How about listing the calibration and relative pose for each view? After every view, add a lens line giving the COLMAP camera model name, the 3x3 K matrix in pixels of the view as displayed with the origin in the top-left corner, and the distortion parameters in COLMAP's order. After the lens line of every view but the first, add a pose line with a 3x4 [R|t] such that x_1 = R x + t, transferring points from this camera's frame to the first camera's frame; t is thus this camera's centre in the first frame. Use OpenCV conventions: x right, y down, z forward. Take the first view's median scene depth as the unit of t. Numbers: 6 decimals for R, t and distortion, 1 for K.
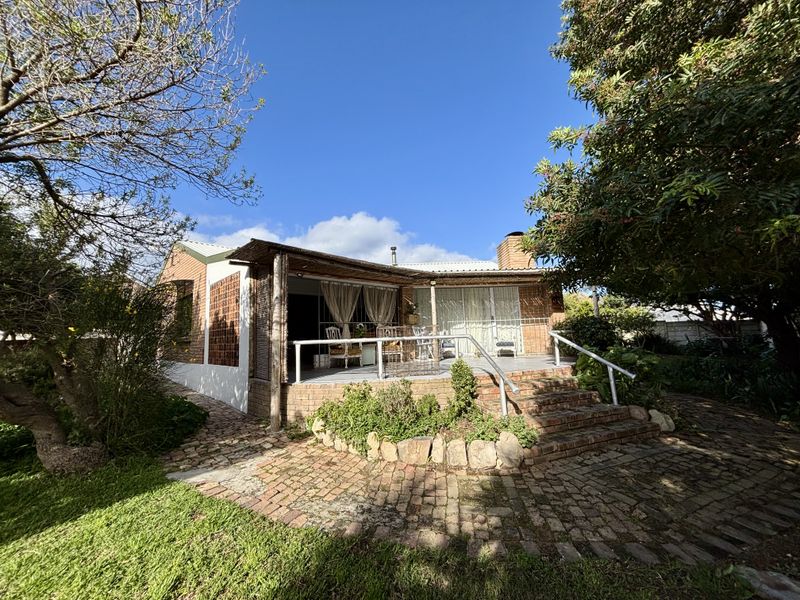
lens RADIAL K [[322.7, 0, 400.0], [0, 322.7, 300.0], [0, 0, 1]] dist [0.000701, 0.000426]
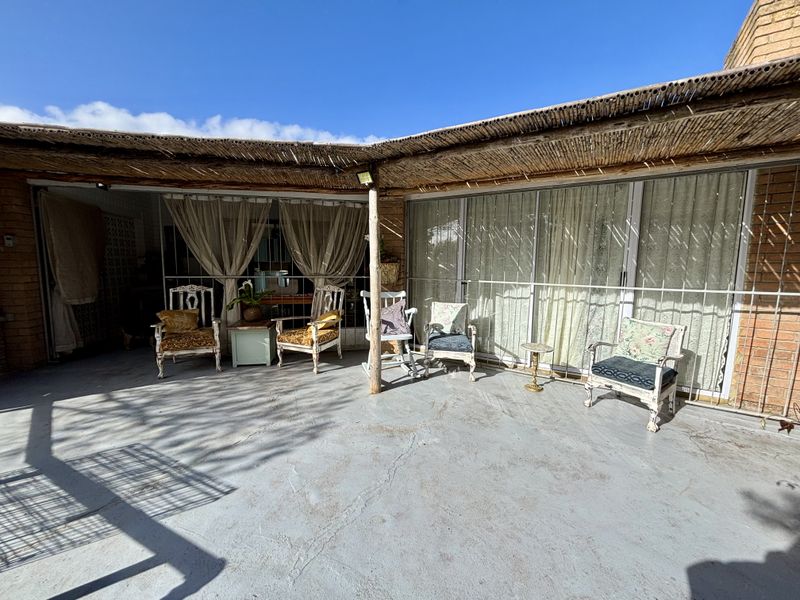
lens RADIAL K [[322.7, 0, 400.0], [0, 322.7, 300.0], [0, 0, 1]] dist [0.000701, 0.000426]
pose [[0.830923, 0.105309, -0.546330, 0.335126], [0.021524, 0.975106, 0.220694, -0.002262], [0.555970, -0.195139, 0.807971, 0.707226]]
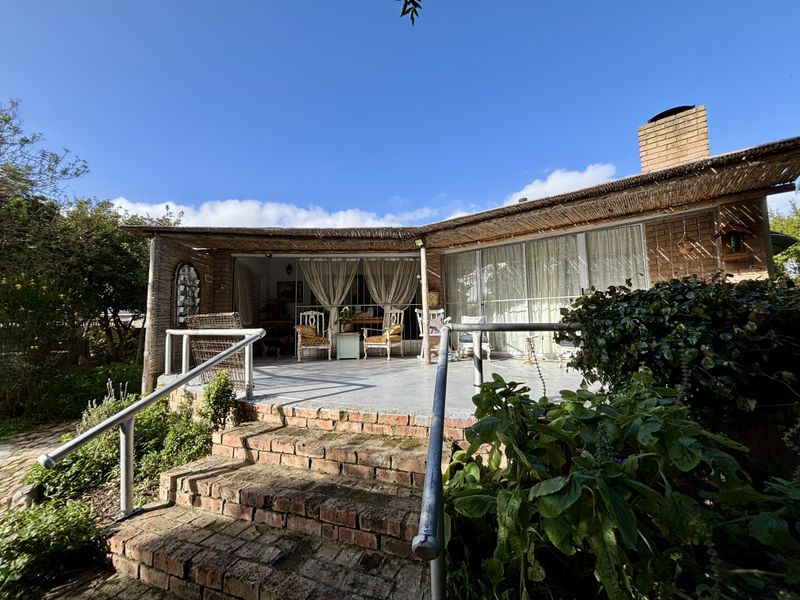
lens RADIAL K [[318.5, 0, 400.0], [0, 318.5, 300.0], [0, 0, 1]] dist [0.024204, 0.000045]
pose [[0.757493, -0.025583, -0.652342, 0.486733], [0.064134, 0.997315, 0.035361, 0.035812], [0.649685, -0.068623, 0.757100, 0.474710]]
